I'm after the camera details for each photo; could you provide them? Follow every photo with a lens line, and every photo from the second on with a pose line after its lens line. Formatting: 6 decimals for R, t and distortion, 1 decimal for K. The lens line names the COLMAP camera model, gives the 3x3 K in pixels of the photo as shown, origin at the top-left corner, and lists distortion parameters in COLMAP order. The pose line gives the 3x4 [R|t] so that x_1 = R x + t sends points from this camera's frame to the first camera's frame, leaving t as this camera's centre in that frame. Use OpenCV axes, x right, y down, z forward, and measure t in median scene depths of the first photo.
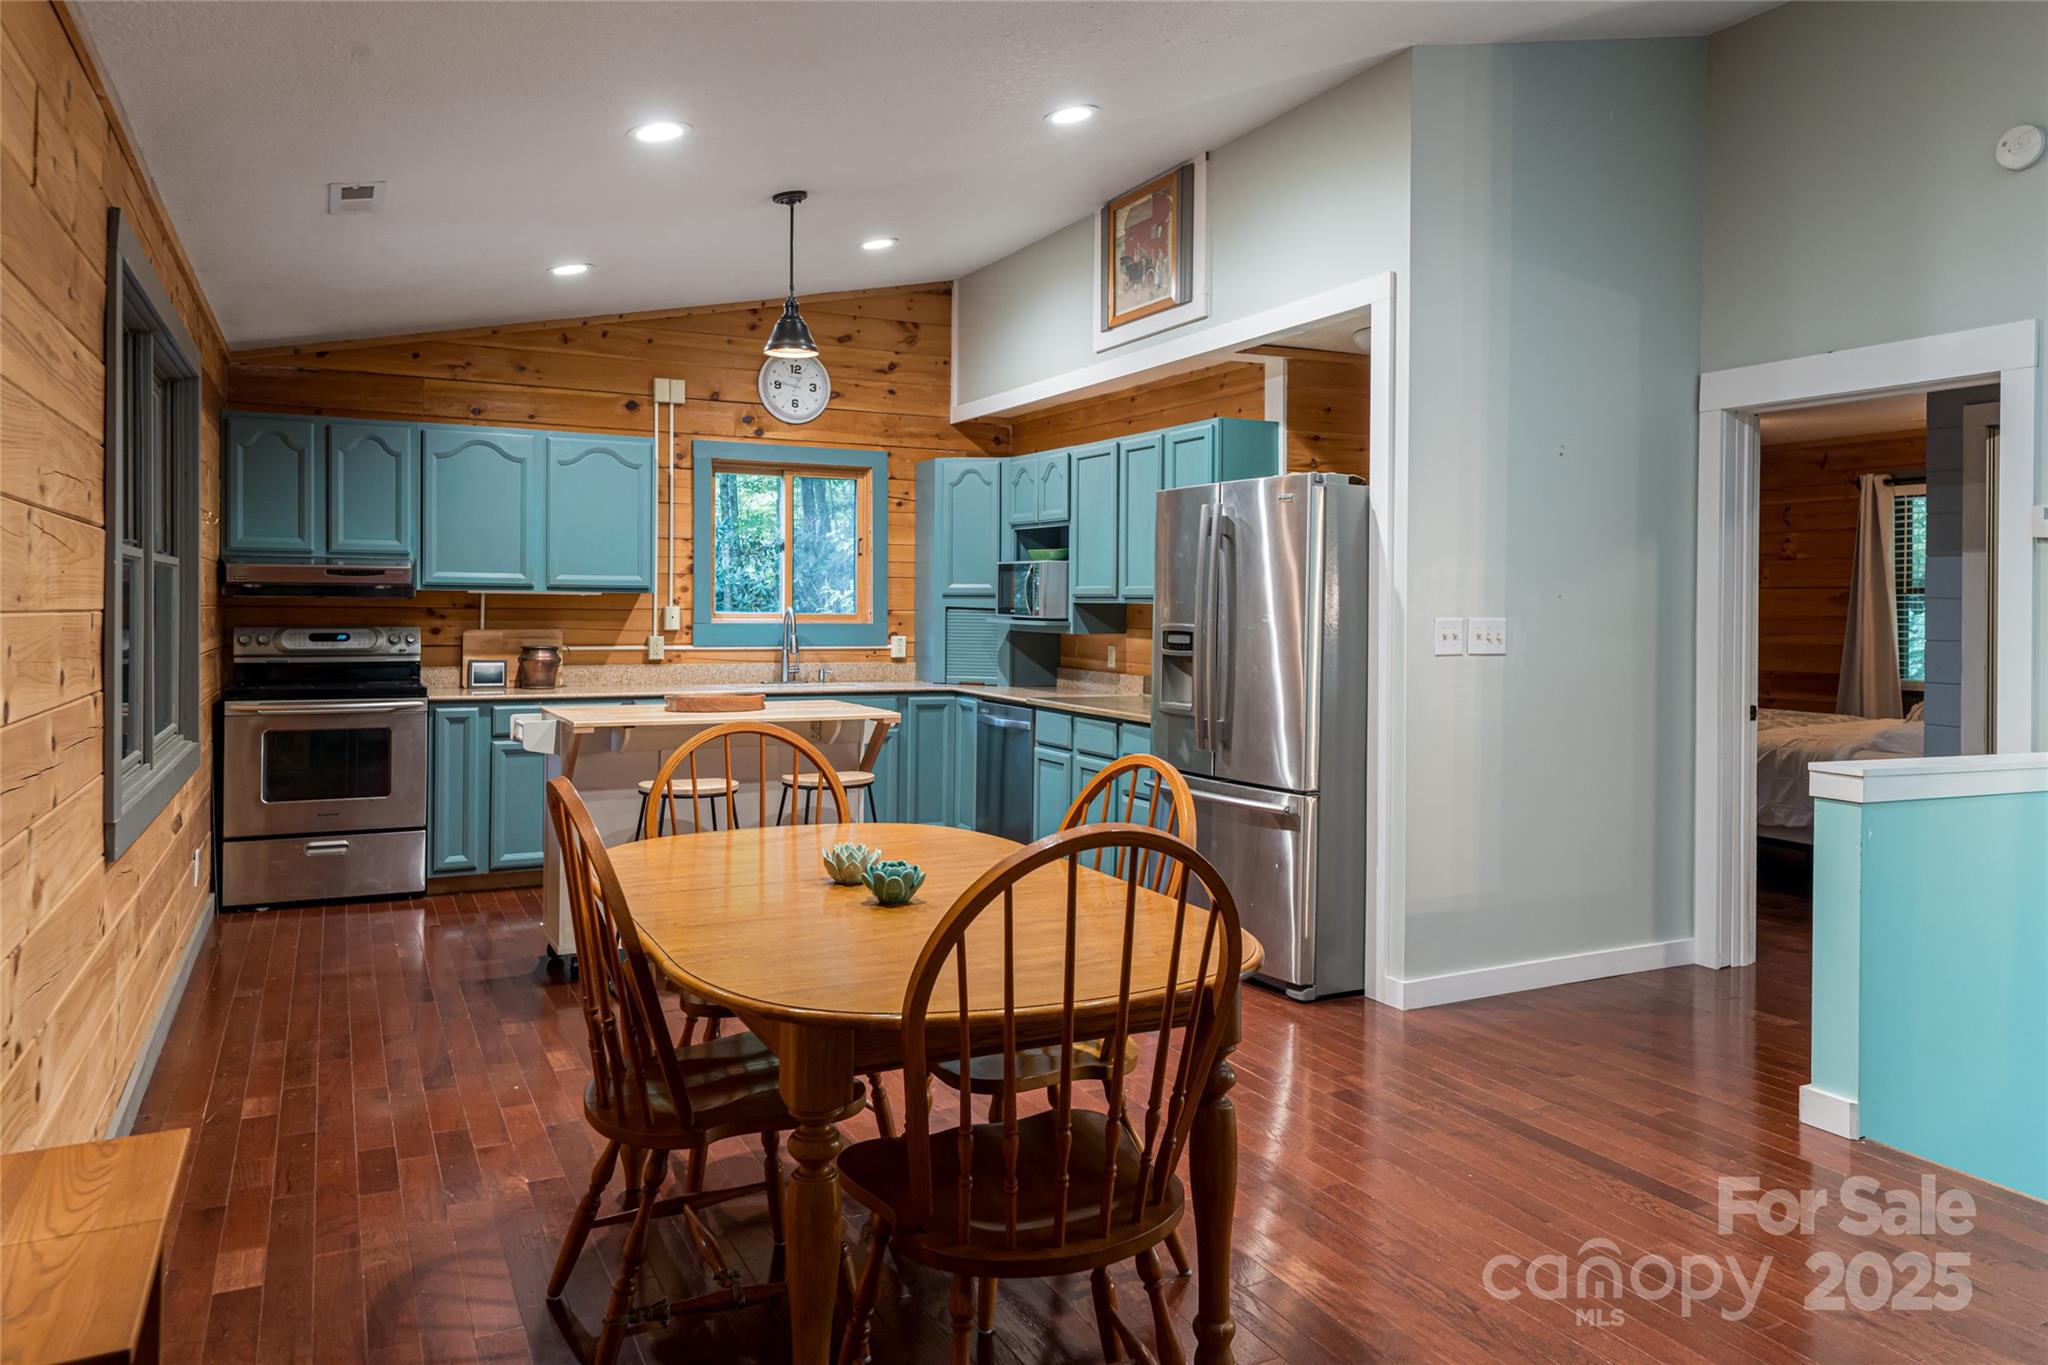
lens RADIAL K [[1392.9, 0, 1027.7], [0, 1392.9, 586.7], [0, 0, 1]] dist [-0.006251, 0.001453]
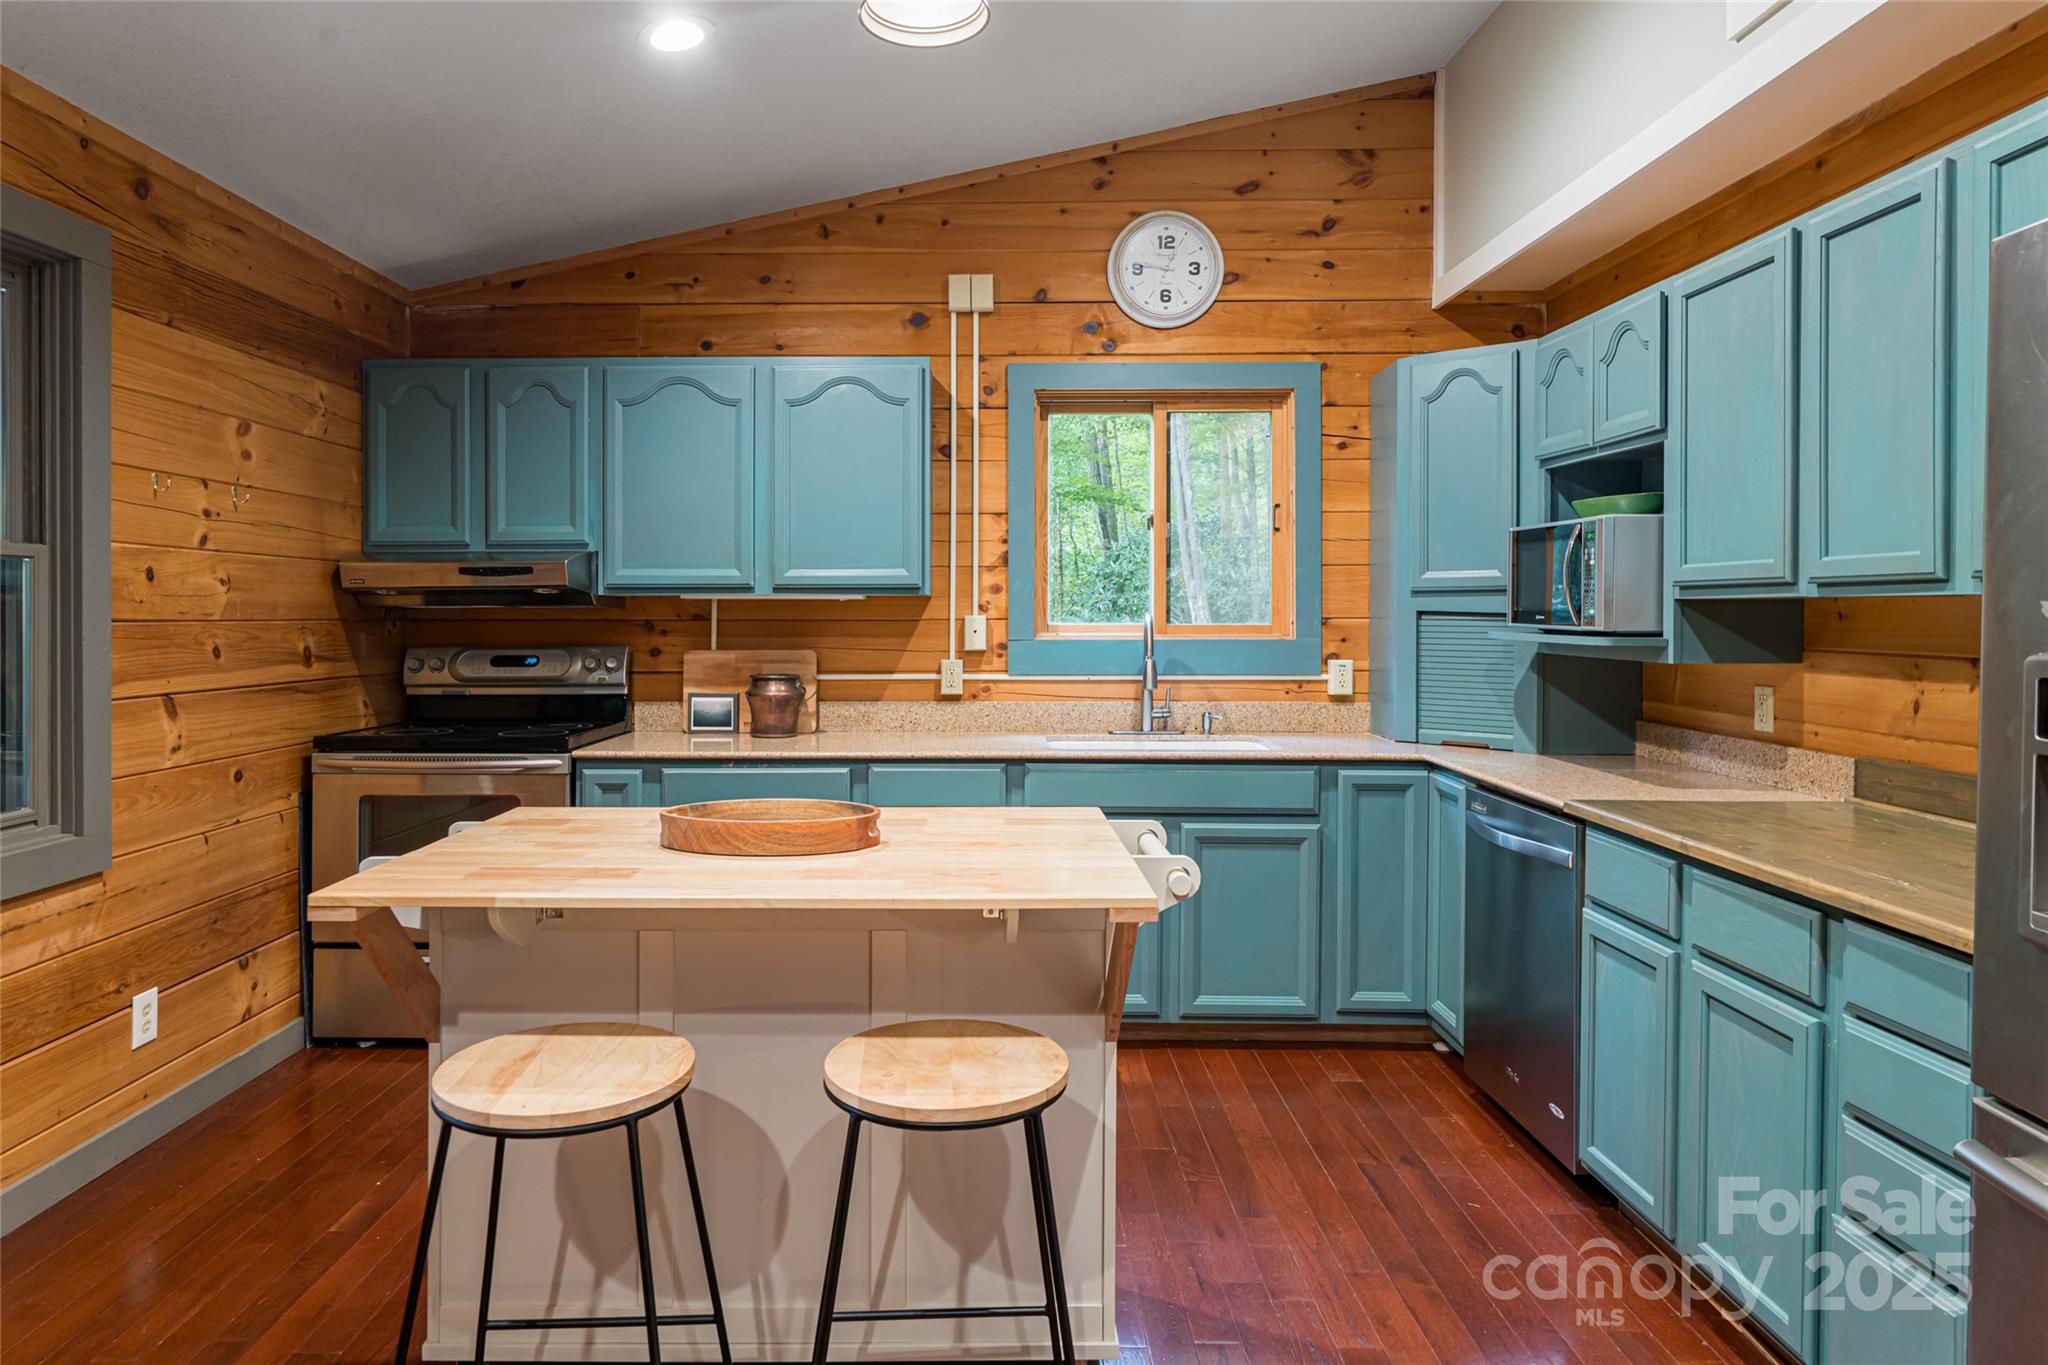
lens RADIAL K [[1107.0, 0, 1018.5], [0, 1107.0, 629.9], [0, 0, 1]] dist [-0.000320, -0.000374]
pose [[0.884730, -0.003877, -0.466089, 0.009972], [0.016169, 0.999619, 0.022377, 0.009720], [0.465824, -0.027334, 0.884455, 0.539095]]
